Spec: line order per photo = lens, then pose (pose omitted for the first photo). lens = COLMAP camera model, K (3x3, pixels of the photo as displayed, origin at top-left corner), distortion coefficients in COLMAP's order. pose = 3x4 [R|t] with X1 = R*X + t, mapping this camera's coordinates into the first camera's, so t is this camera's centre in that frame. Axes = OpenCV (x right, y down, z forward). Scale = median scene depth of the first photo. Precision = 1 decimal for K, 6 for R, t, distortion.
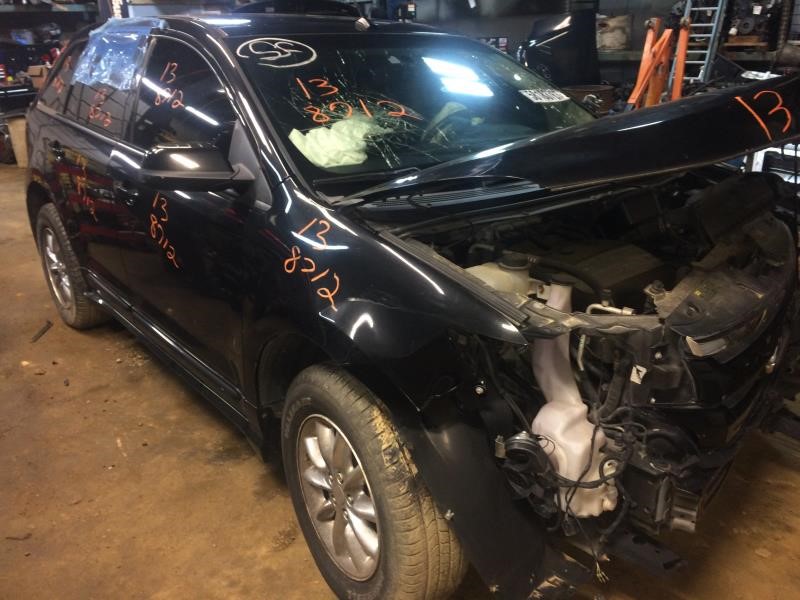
lens RADIAL K [[679.8, 0, 397.9], [0, 679.8, 301.0], [0, 0, 1]] dist [0.060823, -0.079735]
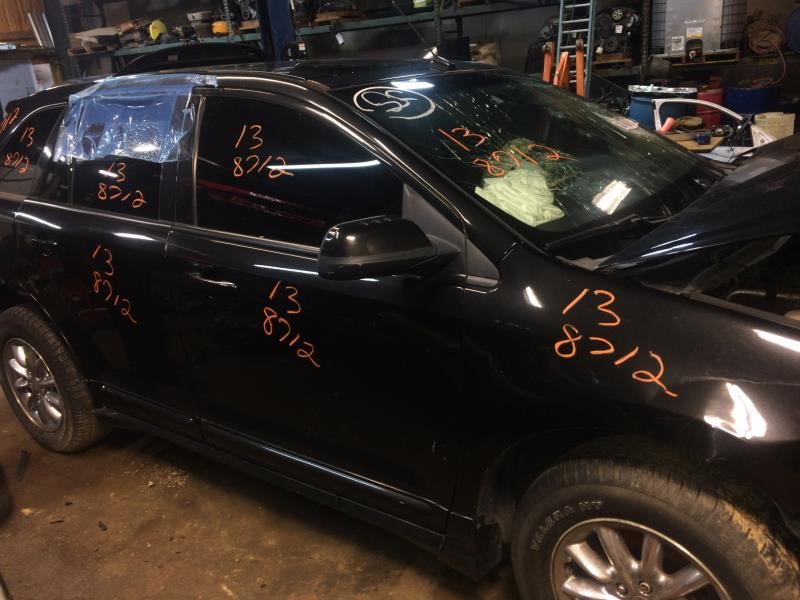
lens RADIAL K [[679.8, 0, 403.3], [0, 679.8, 301.7], [0, 0, 1]] dist [0.060823, -0.079735]
pose [[0.962325, -0.147221, 0.228597, -0.305258], [0.157094, 0.987254, -0.025505, -0.068234], [-0.221928, 0.060455, 0.973187, 0.130175]]
